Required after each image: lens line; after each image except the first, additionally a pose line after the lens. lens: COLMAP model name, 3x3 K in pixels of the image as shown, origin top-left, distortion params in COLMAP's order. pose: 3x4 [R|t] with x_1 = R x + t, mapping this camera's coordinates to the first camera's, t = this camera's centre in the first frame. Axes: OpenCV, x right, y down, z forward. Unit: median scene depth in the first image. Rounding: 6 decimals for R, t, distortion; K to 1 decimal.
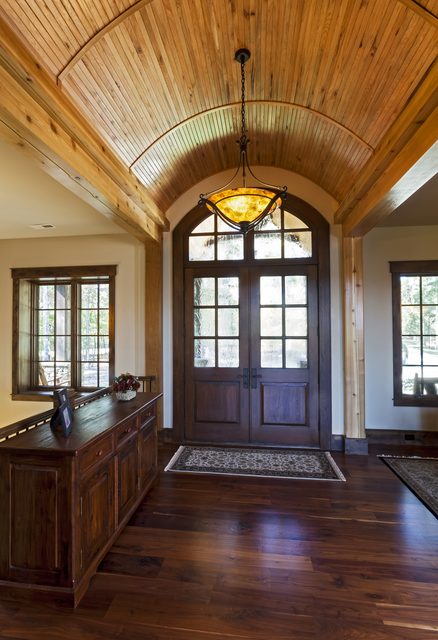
lens RADIAL K [[325.5, 0, 219.0], [0, 325.5, 320.0], [0, 0, 1]] dist [-0.006104, 0.000163]
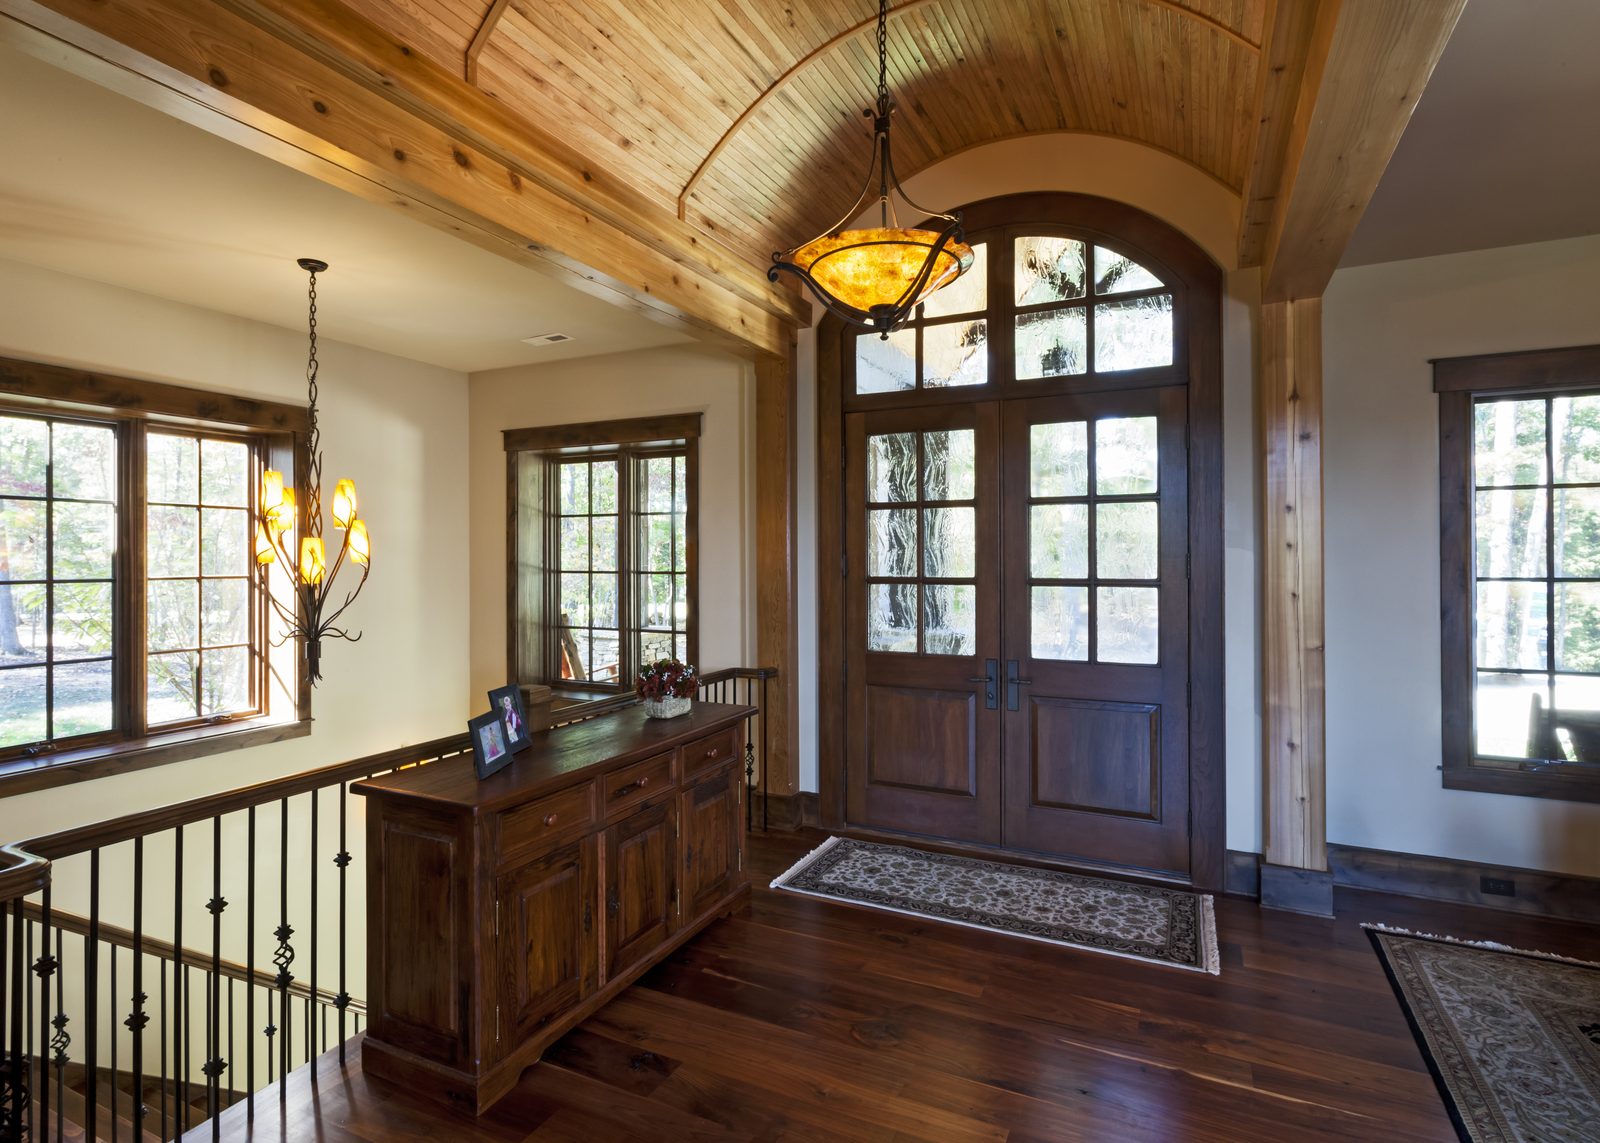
lens RADIAL K [[828.3, 0, 802.3], [0, 828.3, 543.1], [0, 0, 1]] dist [0.002770, 0.000472]
pose [[0.950101, -0.003864, -0.311917, 0.192983], [0.008732, 0.999861, 0.014213, -0.009008], [0.311819, -0.016227, 0.950003, -0.027055]]
